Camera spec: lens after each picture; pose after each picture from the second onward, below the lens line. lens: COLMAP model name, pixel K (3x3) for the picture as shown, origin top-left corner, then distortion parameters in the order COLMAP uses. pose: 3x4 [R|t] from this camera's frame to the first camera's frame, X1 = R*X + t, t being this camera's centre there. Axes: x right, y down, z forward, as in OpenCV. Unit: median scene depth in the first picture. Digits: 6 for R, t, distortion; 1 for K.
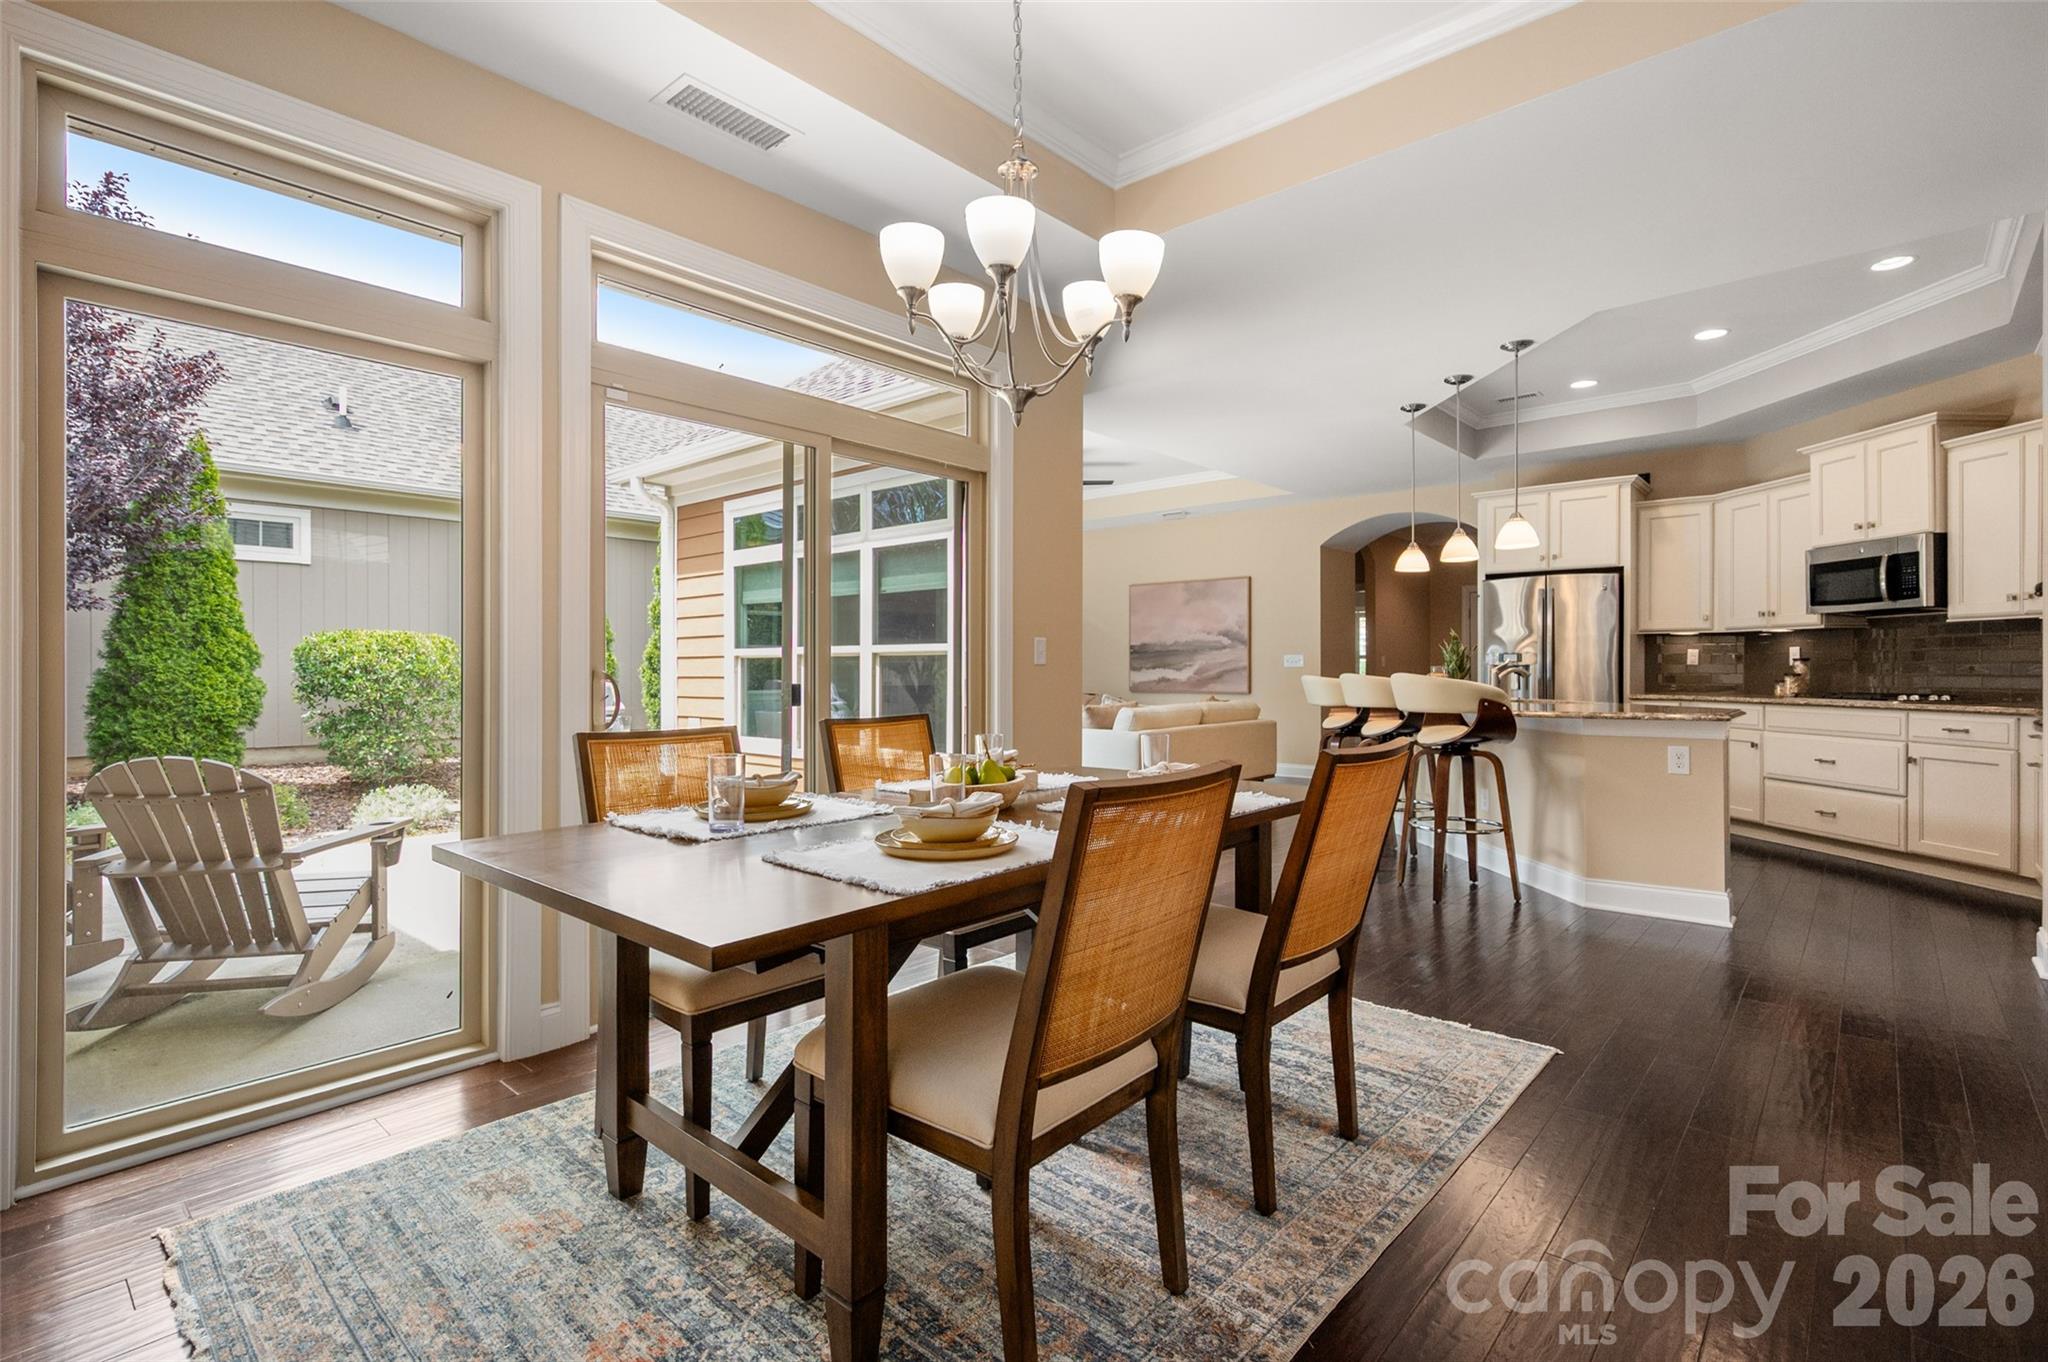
lens RADIAL K [[962.9, 0, 1026.6], [0, 962.9, 668.6], [0, 0, 1]] dist [0.003659, 0.000537]
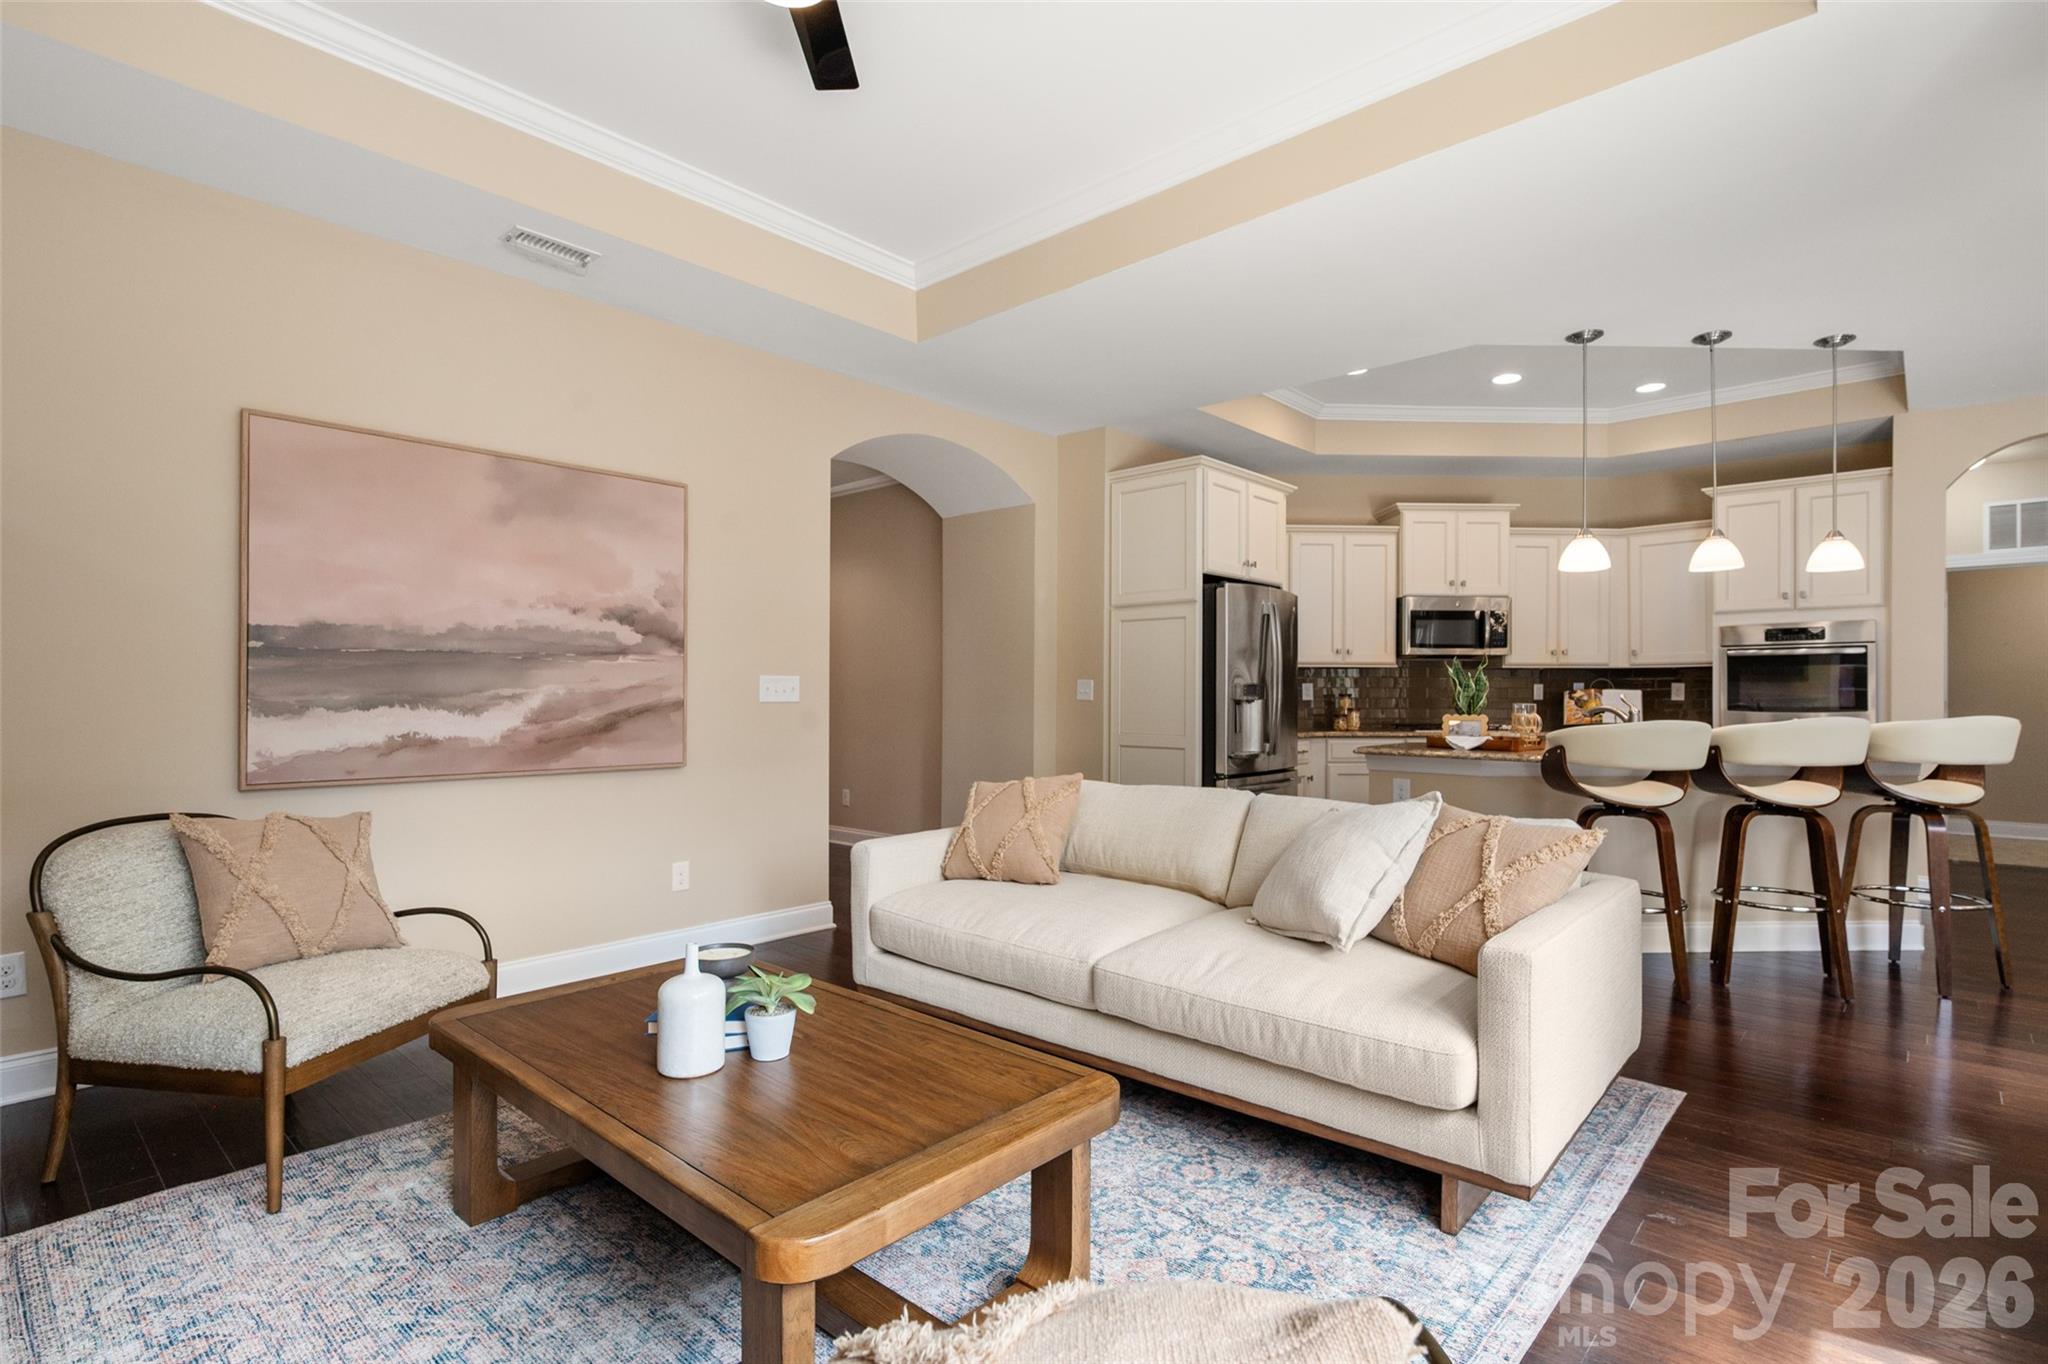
lens RADIAL K [[989.5, 0, 1033.6], [0, 989.5, 695.2], [0, 0, 1]] dist [0.005544, -0.000931]
pose [[0.008480, 0.000936, 0.999964, -0.236376], [-0.002677, 0.999996, -0.000914, -0.005702], [-0.999960, -0.002669, 0.008482, 1.022942]]
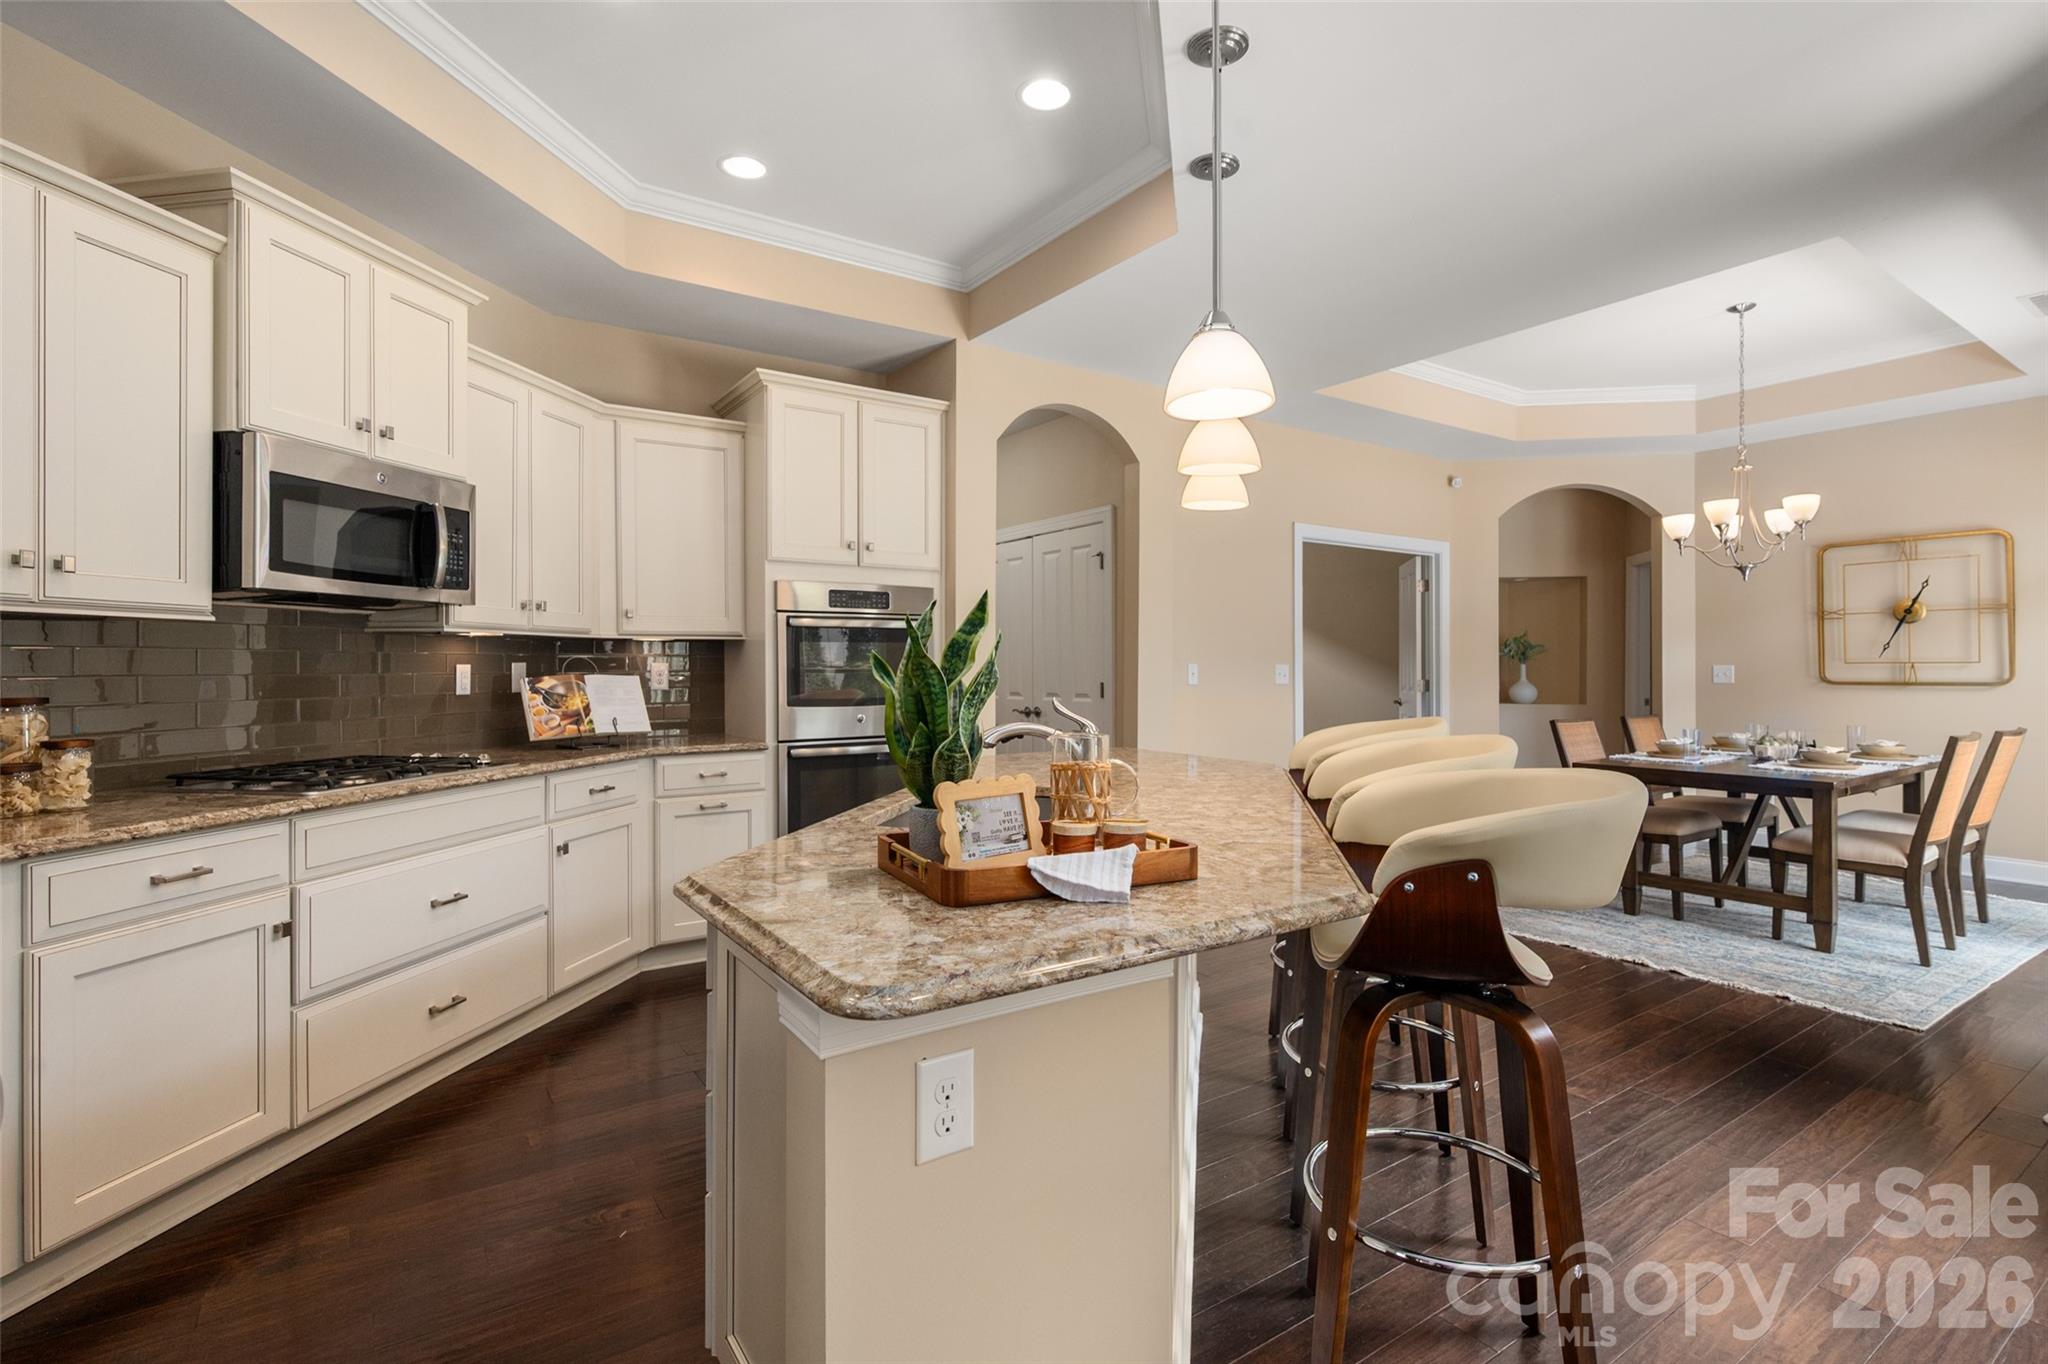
lens RADIAL K [[962.9, 0, 1037.4], [0, 962.9, 667.4], [0, 0, 1]] dist [0.003659, 0.000537]
pose [[-0.972113, 0.001236, 0.234510, 0.282377], [0.001700, 0.999997, 0.001774, -0.016671], [-0.234507, 0.002123, -0.972112, 0.953717]]
